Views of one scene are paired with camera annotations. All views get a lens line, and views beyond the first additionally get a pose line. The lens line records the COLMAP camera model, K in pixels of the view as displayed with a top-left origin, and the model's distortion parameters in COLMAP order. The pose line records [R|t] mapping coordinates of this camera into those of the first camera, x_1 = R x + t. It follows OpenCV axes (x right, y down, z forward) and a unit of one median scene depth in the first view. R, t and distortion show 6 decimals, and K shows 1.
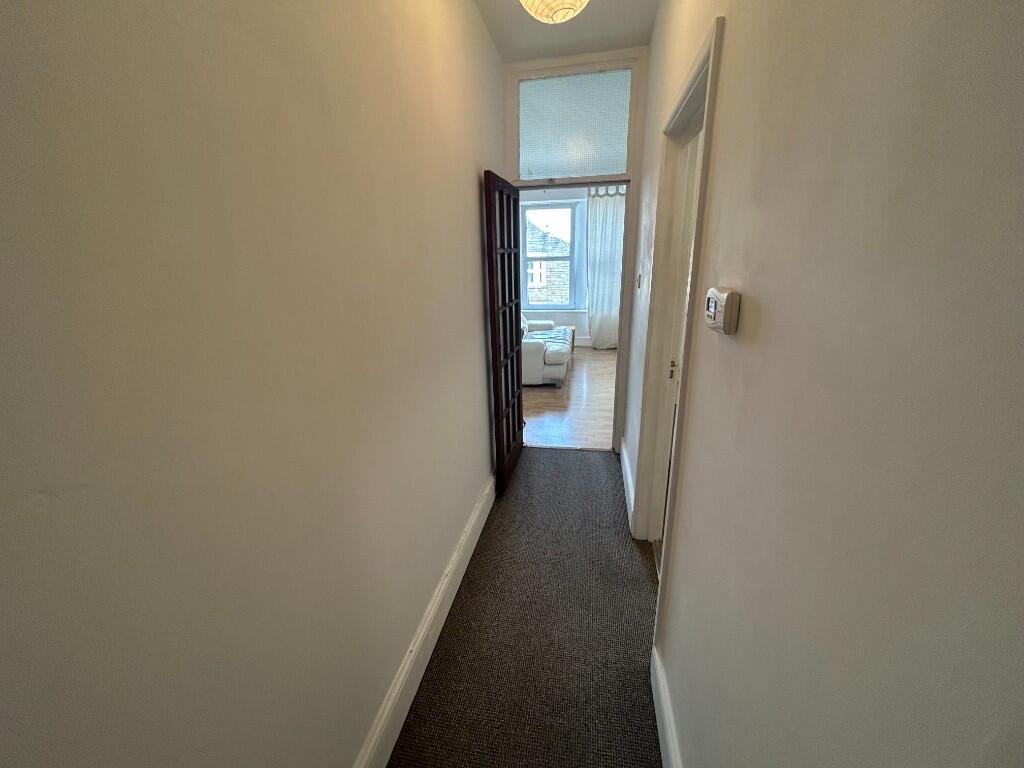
lens RADIAL K [[416.4, 0, 512.0], [0, 416.4, 384.0], [0, 0, 1]] dist [0.000520, 0.000354]
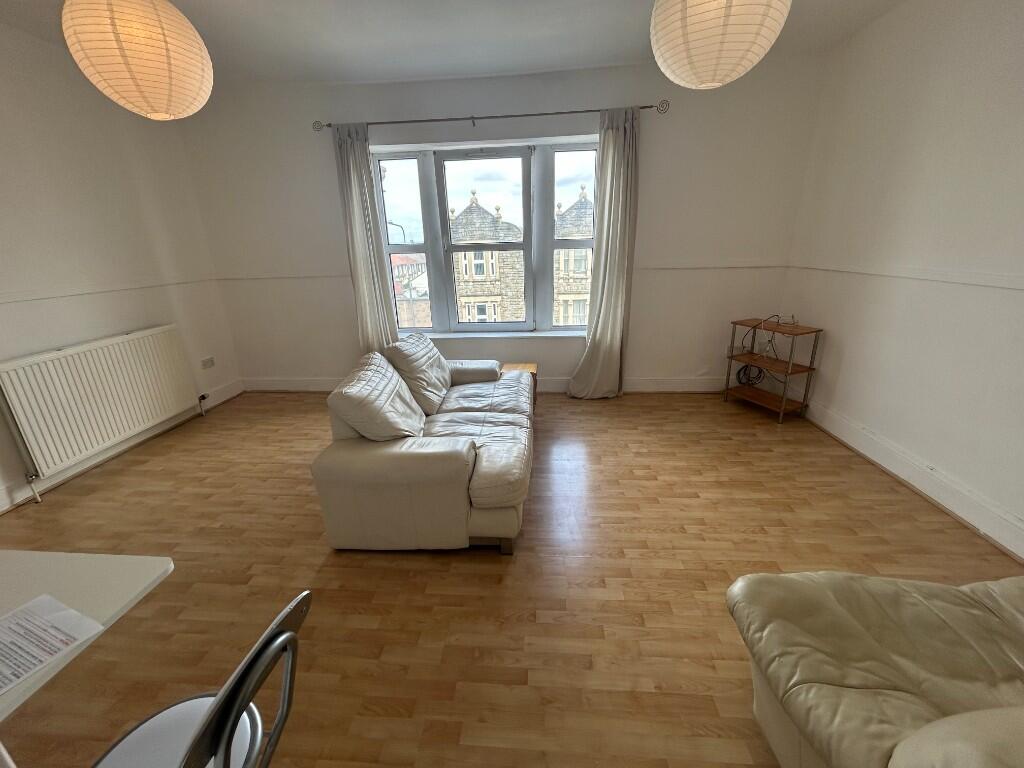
lens RADIAL K [[416.4, 0, 512.0], [0, 416.4, 384.0], [0, 0, 1]] dist [0.000520, 0.000354]
pose [[0.994684, -0.036628, 0.096241, 0.058264], [0.034221, 0.999062, 0.026535, -0.122666], [-0.097123, -0.023100, 0.995004, 0.409666]]
